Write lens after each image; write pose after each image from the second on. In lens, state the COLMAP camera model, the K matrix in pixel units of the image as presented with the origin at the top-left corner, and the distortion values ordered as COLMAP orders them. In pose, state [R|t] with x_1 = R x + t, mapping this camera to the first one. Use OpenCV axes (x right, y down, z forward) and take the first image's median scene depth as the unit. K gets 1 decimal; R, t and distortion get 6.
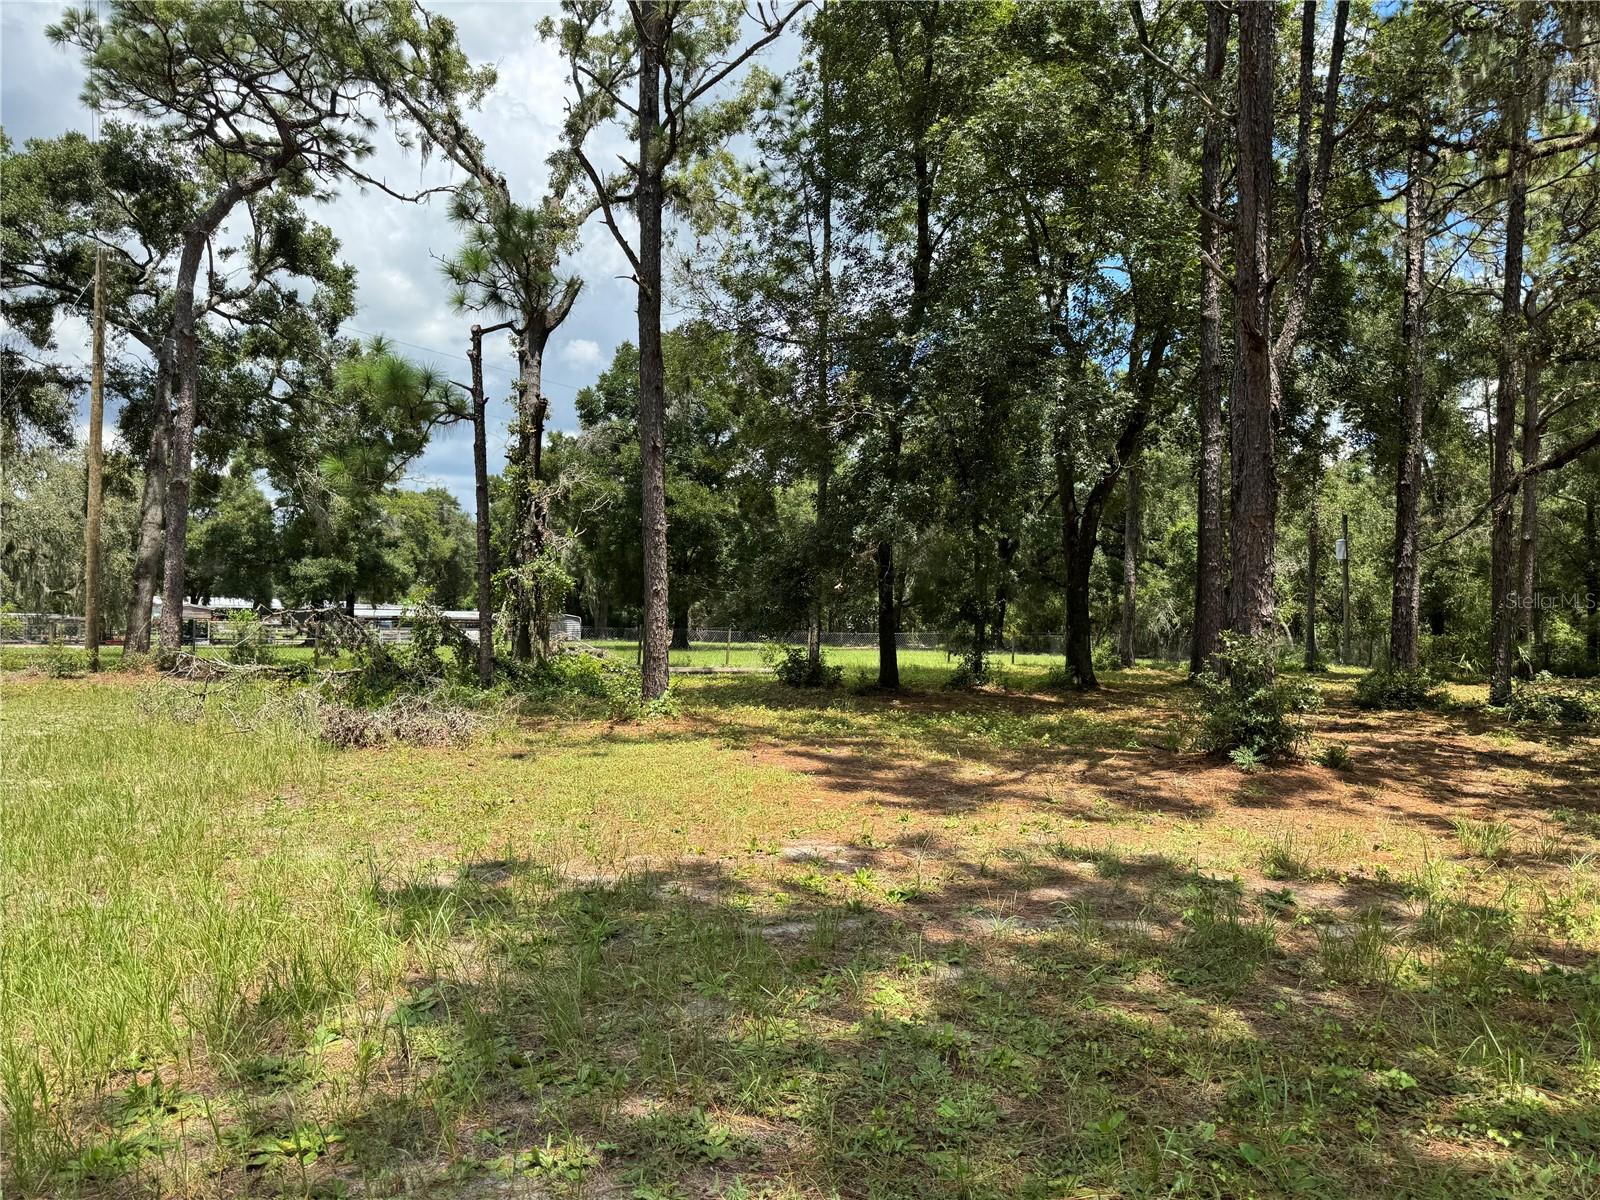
lens RADIAL K [[1127.8, 0, 800.0], [0, 1127.8, 600.0], [0, 0, 1]] dist [0.084437, -0.069256]
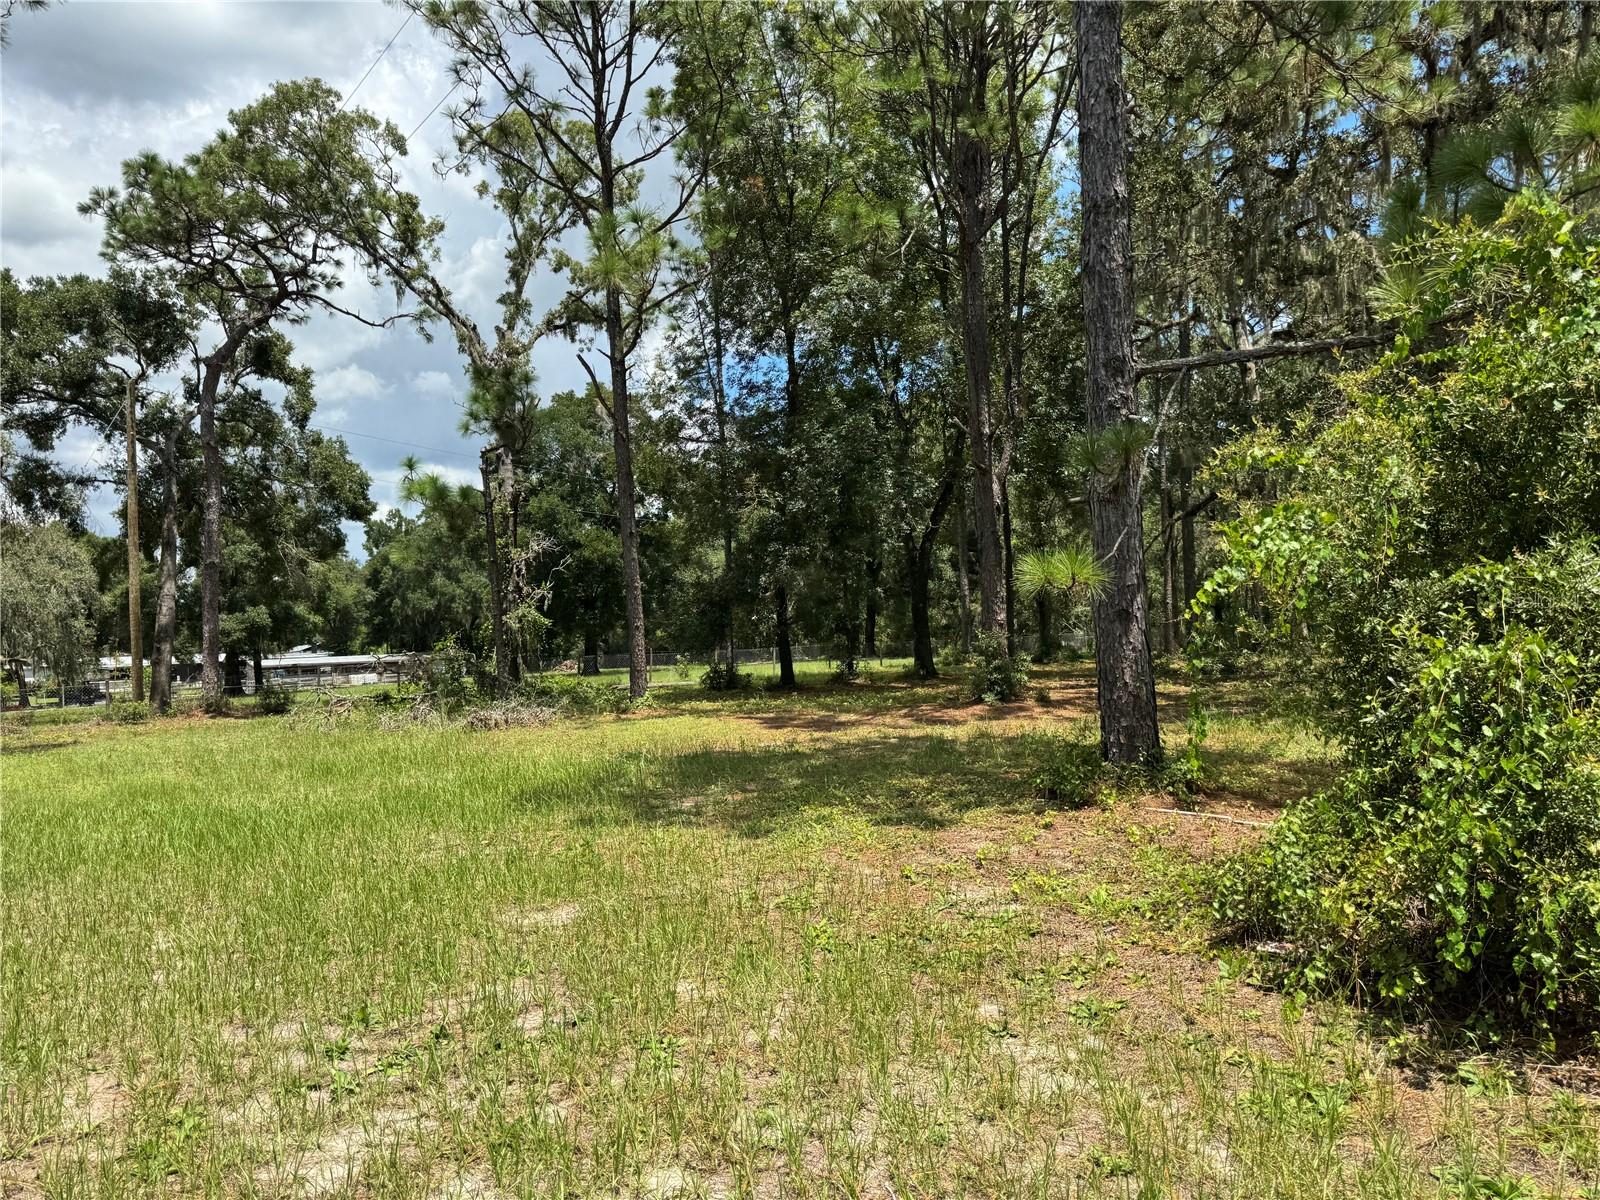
lens RADIAL K [[1131.3, 0, 807.9], [0, 1131.3, 603.2], [0, 0, 1]] dist [0.006409, -0.008165]
pose [[0.991526, -0.059735, 0.115364, -0.039187], [0.061394, 0.998054, -0.010877, -0.004833], [-0.114489, 0.017868, 0.993264, -0.298127]]
